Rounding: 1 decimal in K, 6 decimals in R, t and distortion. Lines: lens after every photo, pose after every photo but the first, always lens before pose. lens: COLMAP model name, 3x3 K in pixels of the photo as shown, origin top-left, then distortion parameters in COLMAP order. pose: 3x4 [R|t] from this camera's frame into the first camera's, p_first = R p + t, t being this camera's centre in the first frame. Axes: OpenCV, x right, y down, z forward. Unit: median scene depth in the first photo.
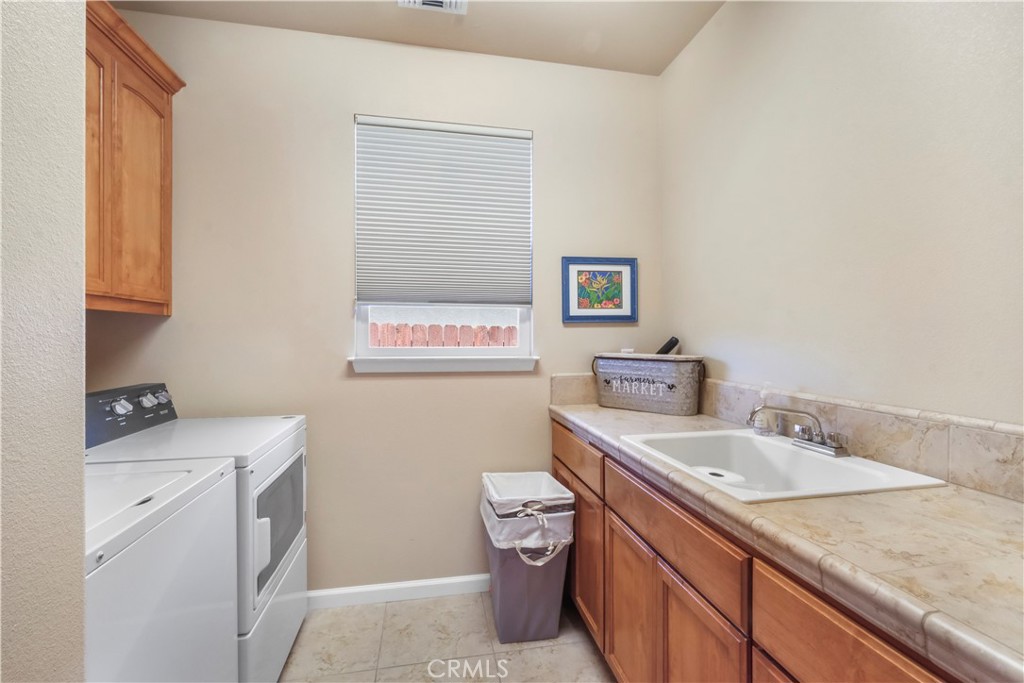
lens RADIAL K [[466.7, 0, 516.1], [0, 466.7, 336.9], [0, 0, 1]] dist [0.001293, 0.000115]
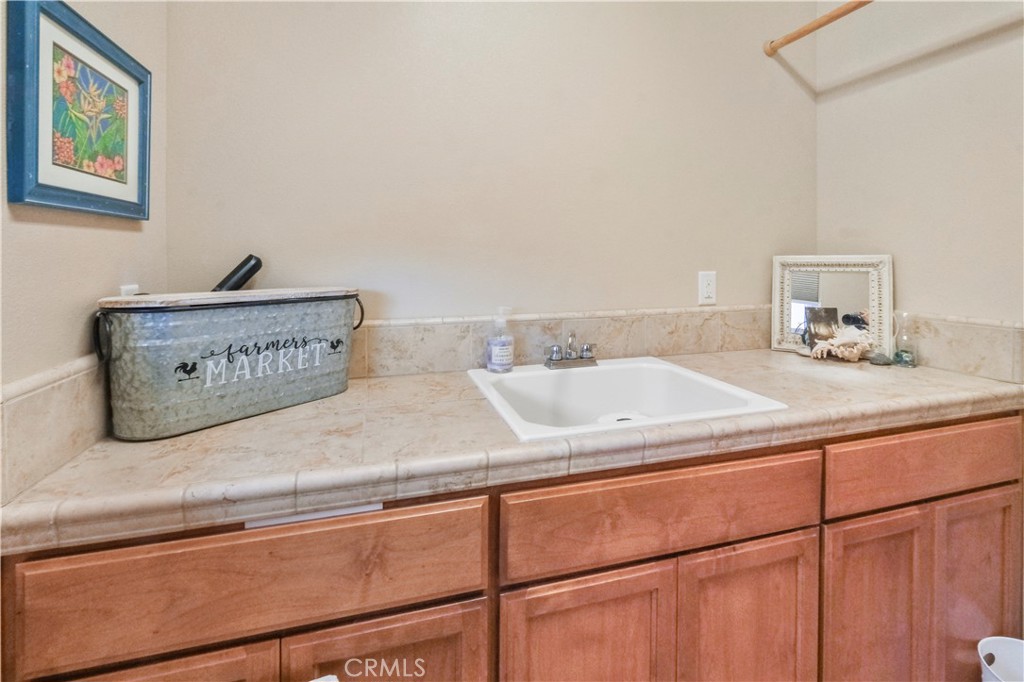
lens RADIAL K [[466.7, 0, 547.7], [0, 466.7, 257.6], [0, 0, 1]] dist [0.001293, 0.000115]
pose [[-0.102850, -0.001218, 0.994696, -0.273936], [0.005730, 0.999982, 0.001817, 0.004744], [-0.994680, 0.005886, -0.102841, 0.895558]]
